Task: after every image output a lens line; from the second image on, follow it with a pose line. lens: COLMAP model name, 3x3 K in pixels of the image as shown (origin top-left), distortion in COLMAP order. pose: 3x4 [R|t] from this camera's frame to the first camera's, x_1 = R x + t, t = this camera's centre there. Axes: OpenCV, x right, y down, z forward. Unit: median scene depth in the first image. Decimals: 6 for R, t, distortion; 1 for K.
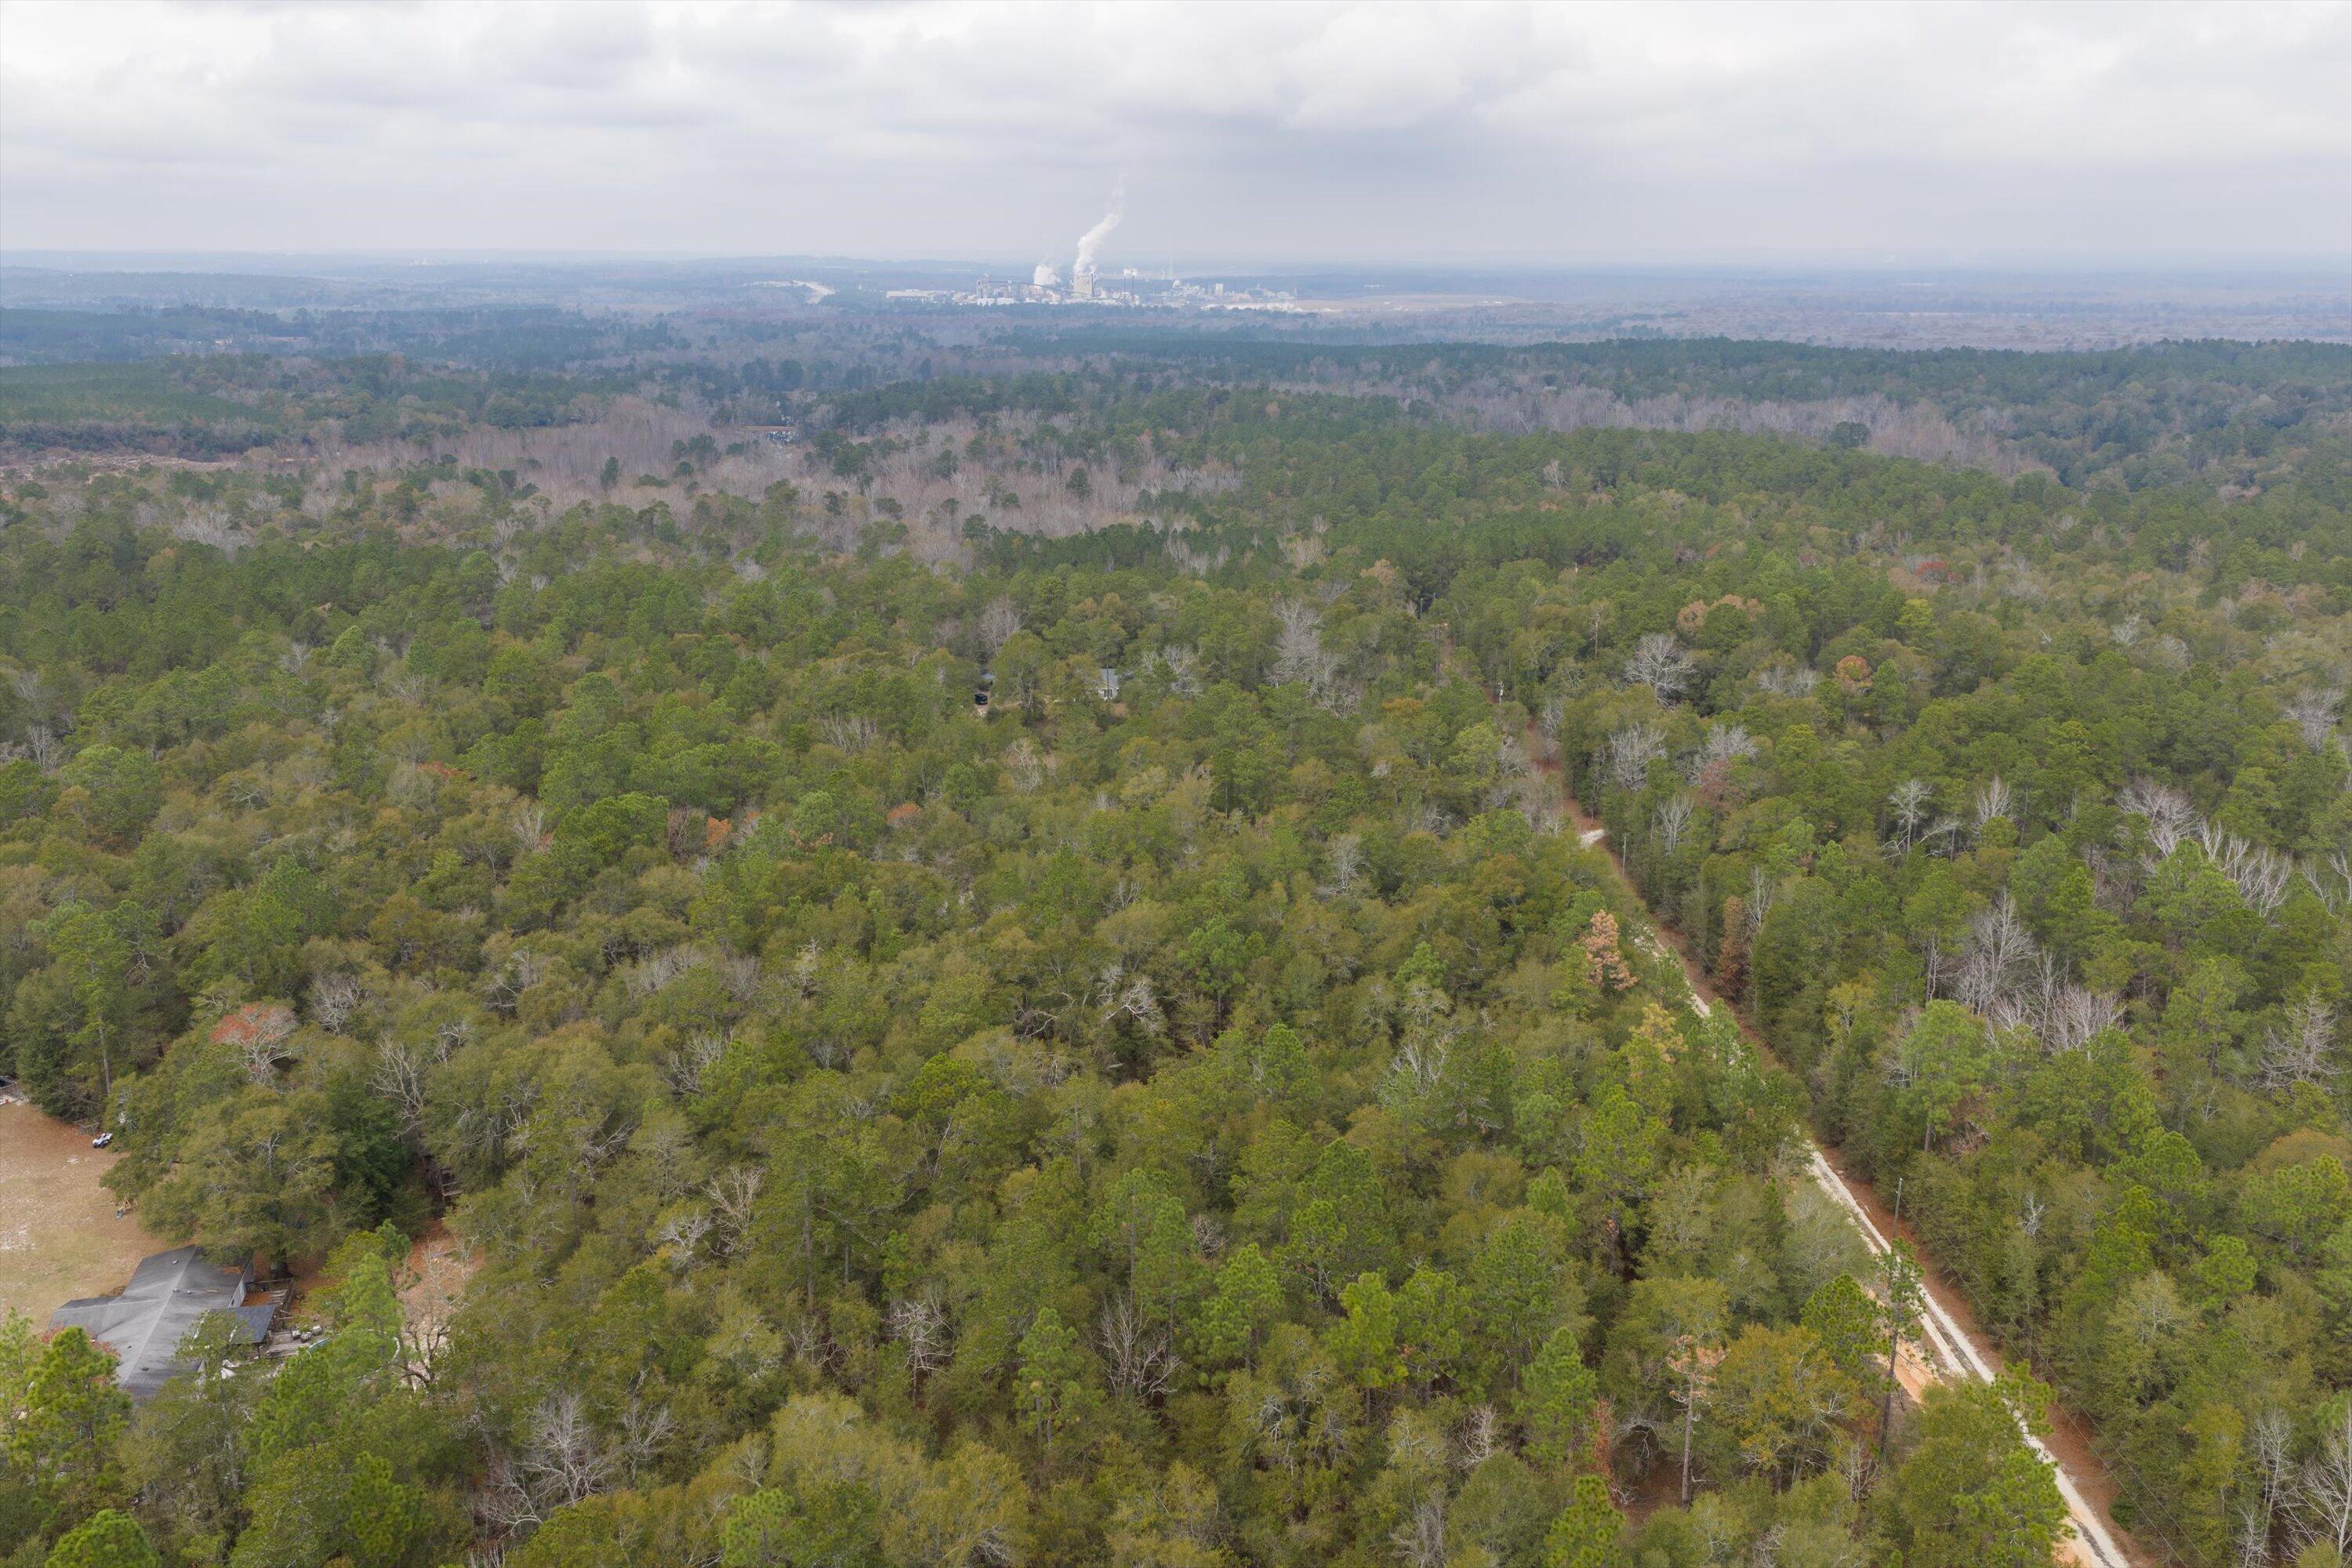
lens RADIAL K [[1948.8, 0, 1182.0], [0, 1948.8, 790.0], [0, 0, 1]] dist [0.016919, -0.030478]
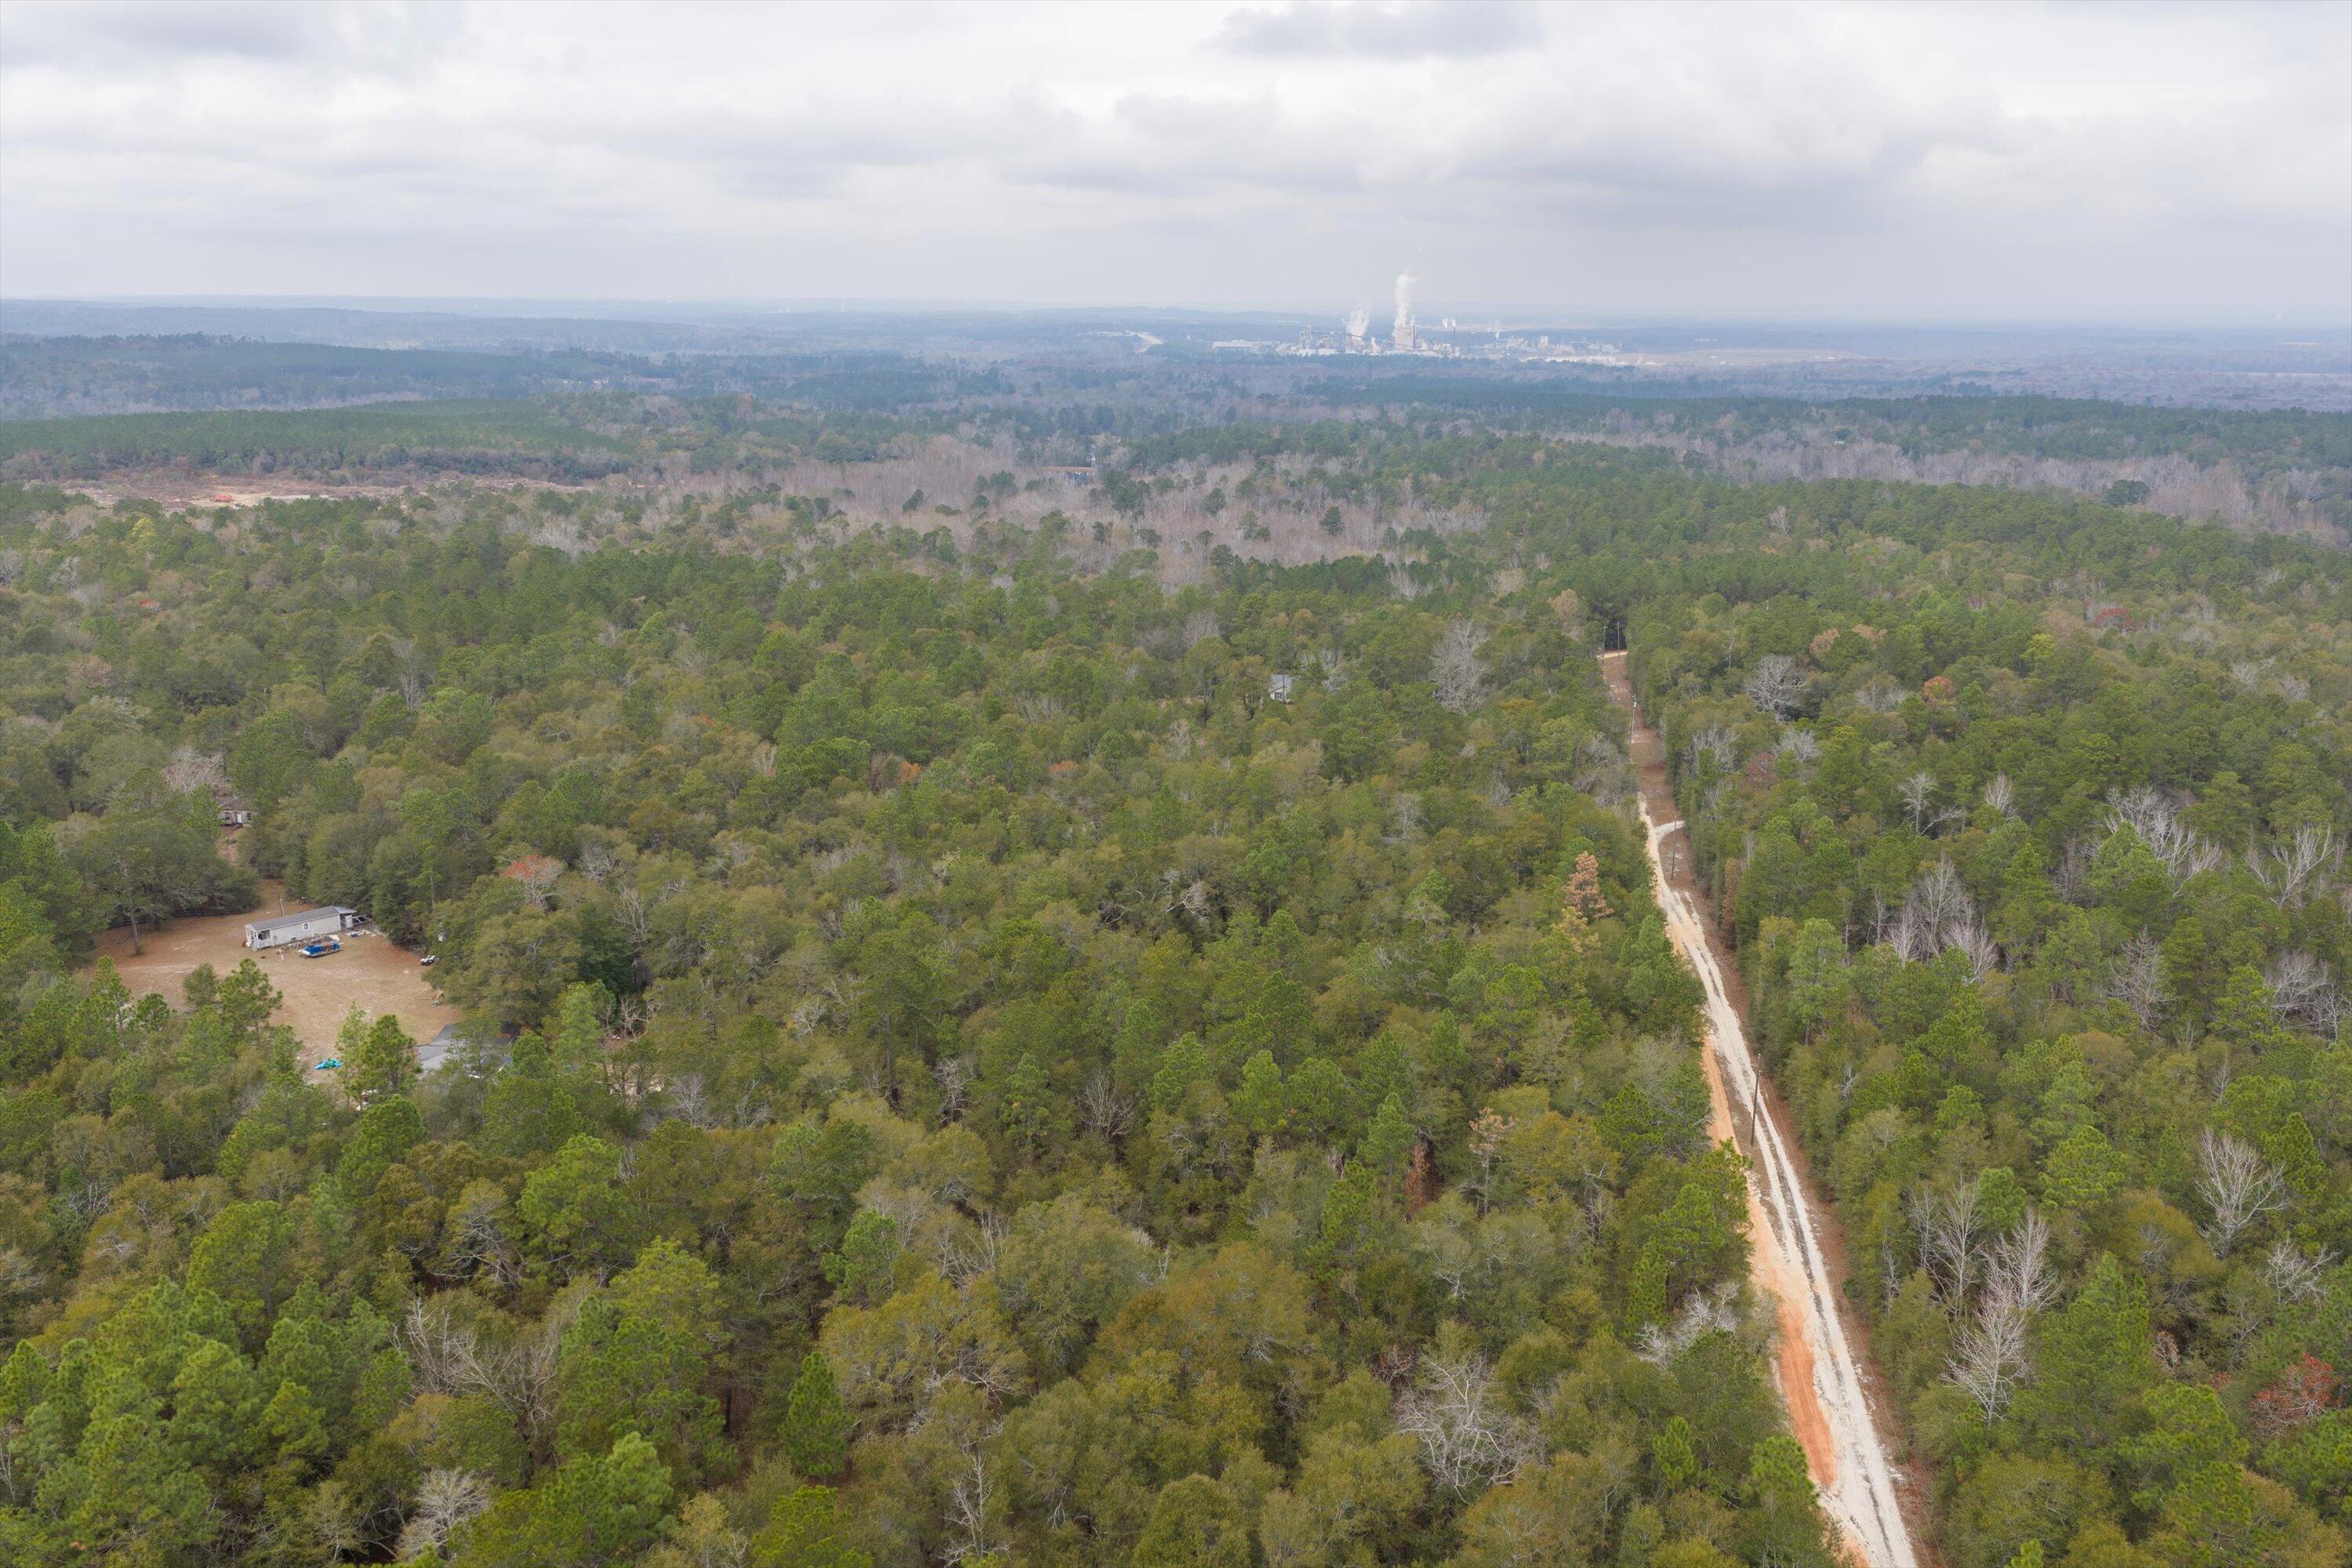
lens RADIAL K [[1948.8, 0, 1184.7], [0, 1948.8, 795.3], [0, 0, 1]] dist [0.016919, -0.030478]
pose [[0.986465, 0.045341, -0.157581, 0.035550], [-0.048827, 0.998639, -0.018315, 0.013701], [0.156536, 0.025761, 0.987336, -0.052685]]
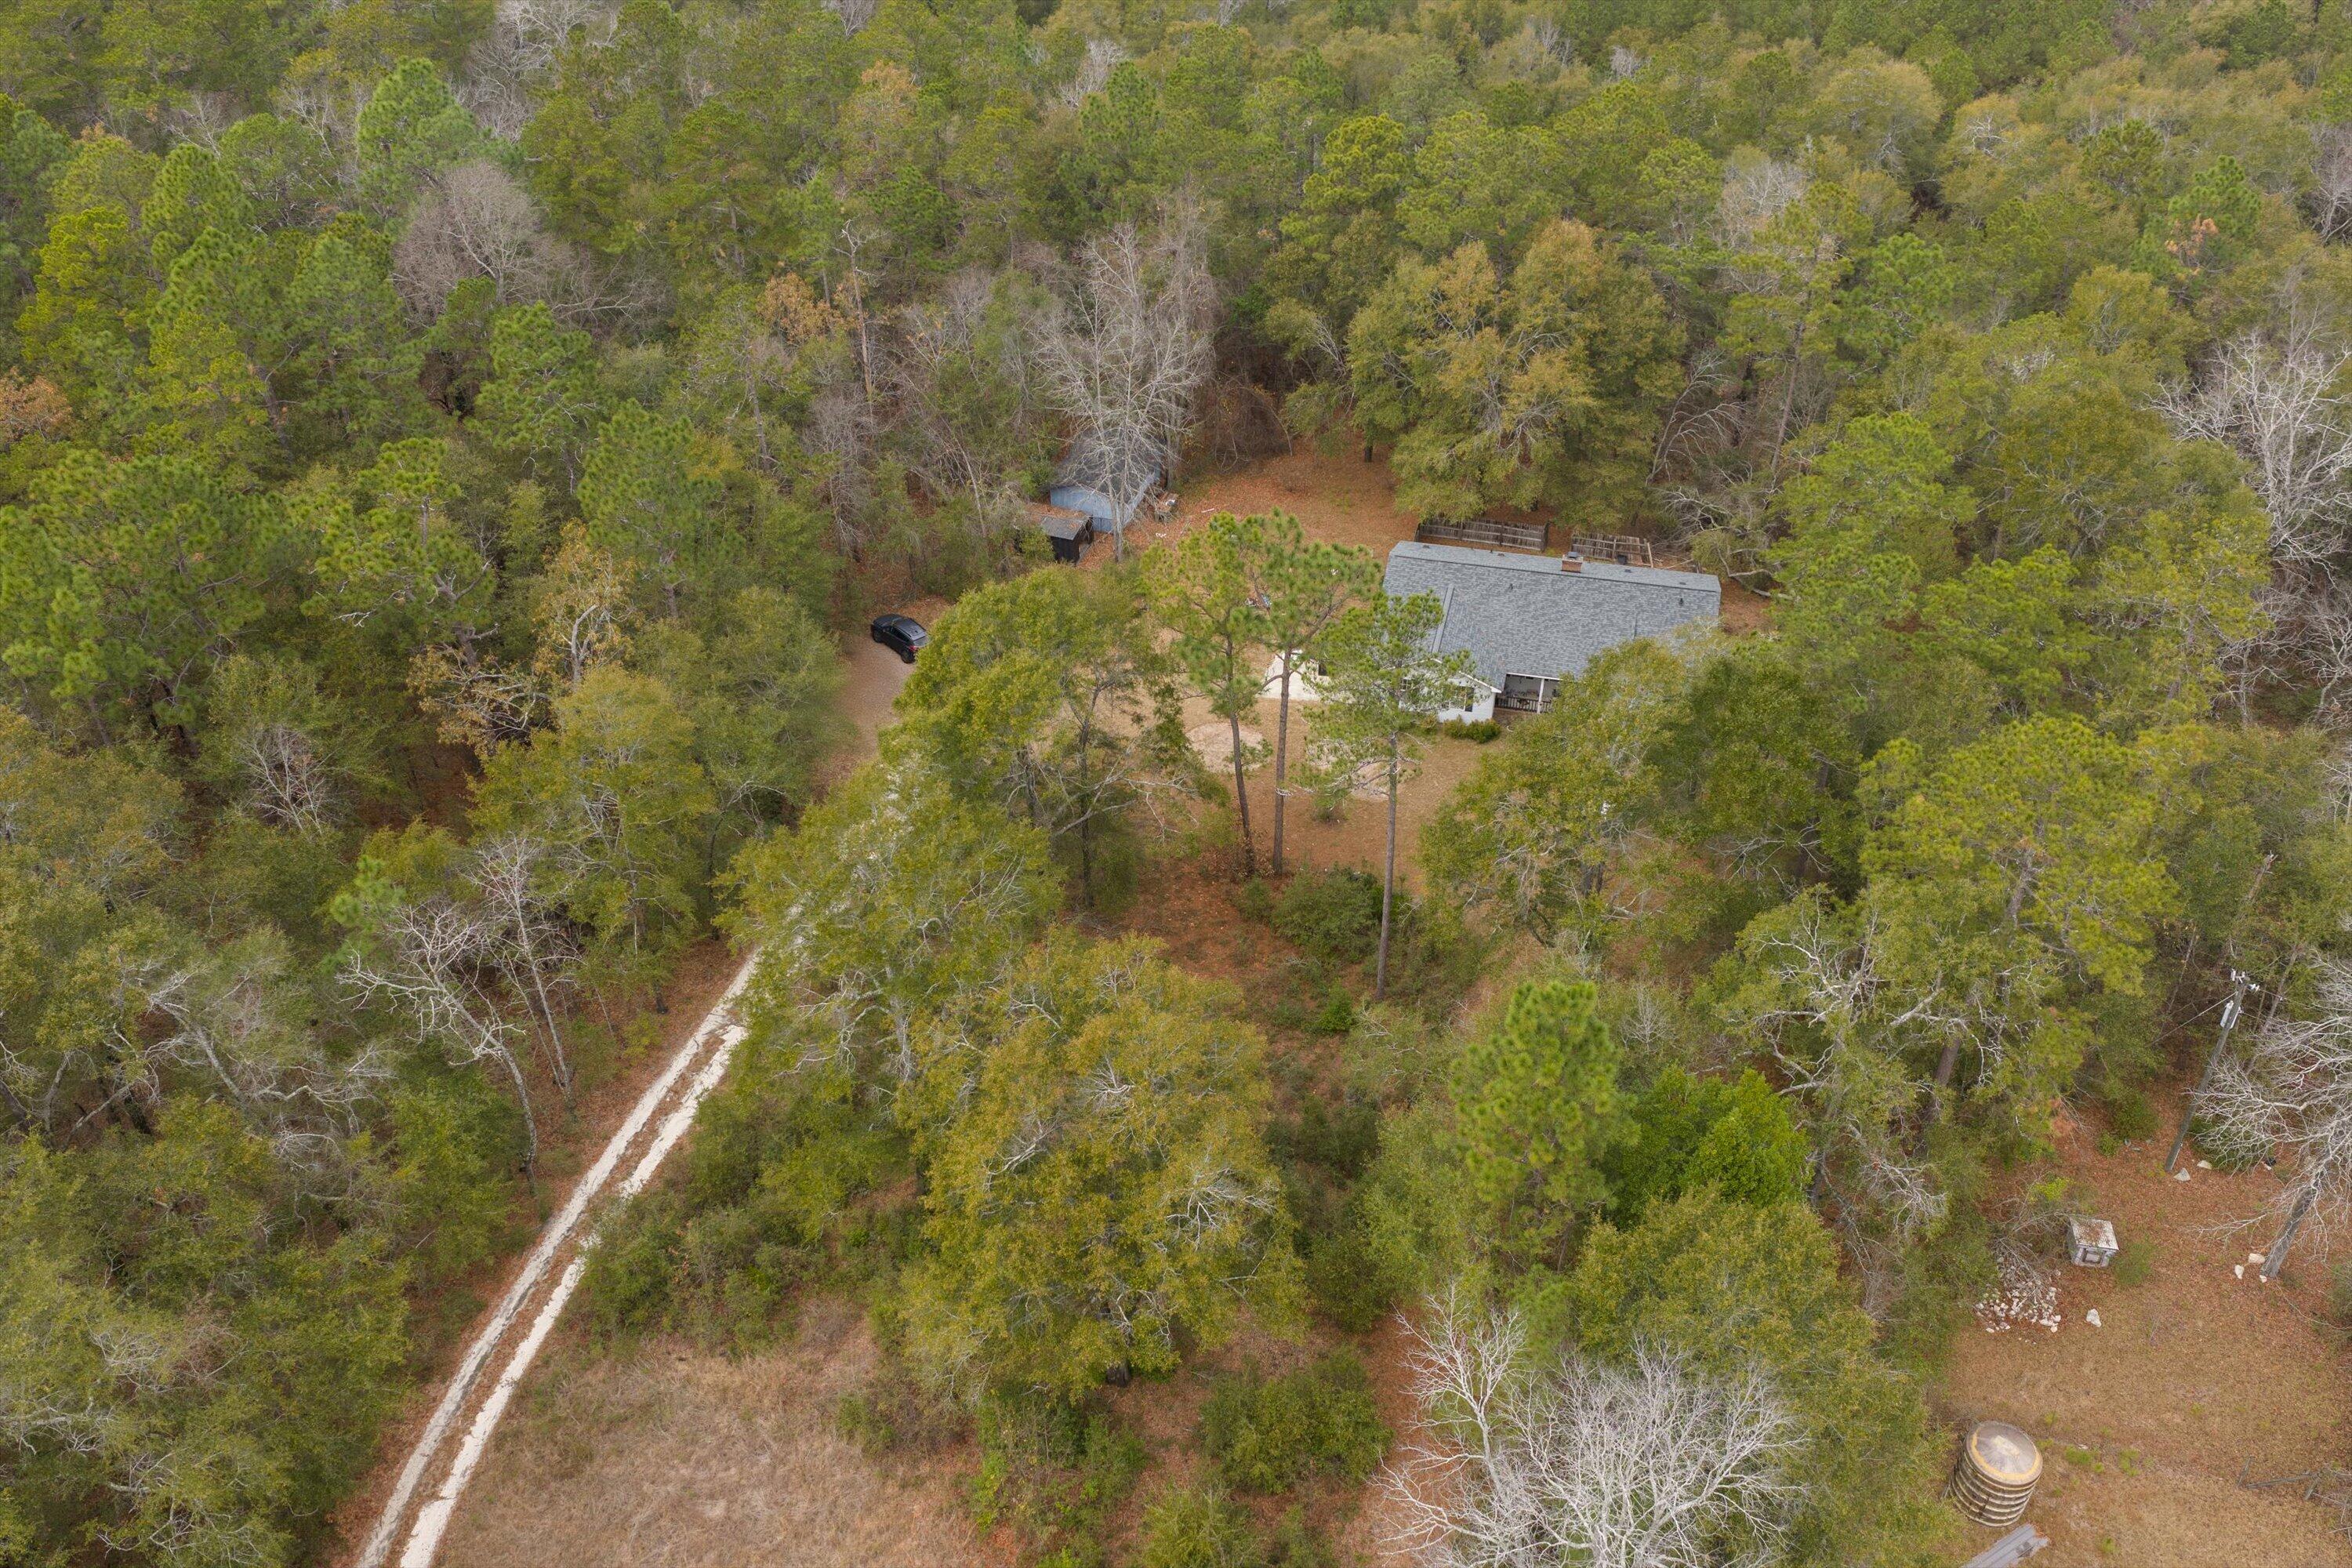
lens RADIAL K [[1948.8, 0, 1177.8], [0, 1948.8, 802.3], [0, 0, 1]] dist [0.016919, -0.030478]
pose [[0.955075, 0.176733, -0.237900, -0.004198], [-0.072975, 0.918259, 0.389198, -0.058792], [0.287238, -0.354352, 0.889904, 0.328640]]
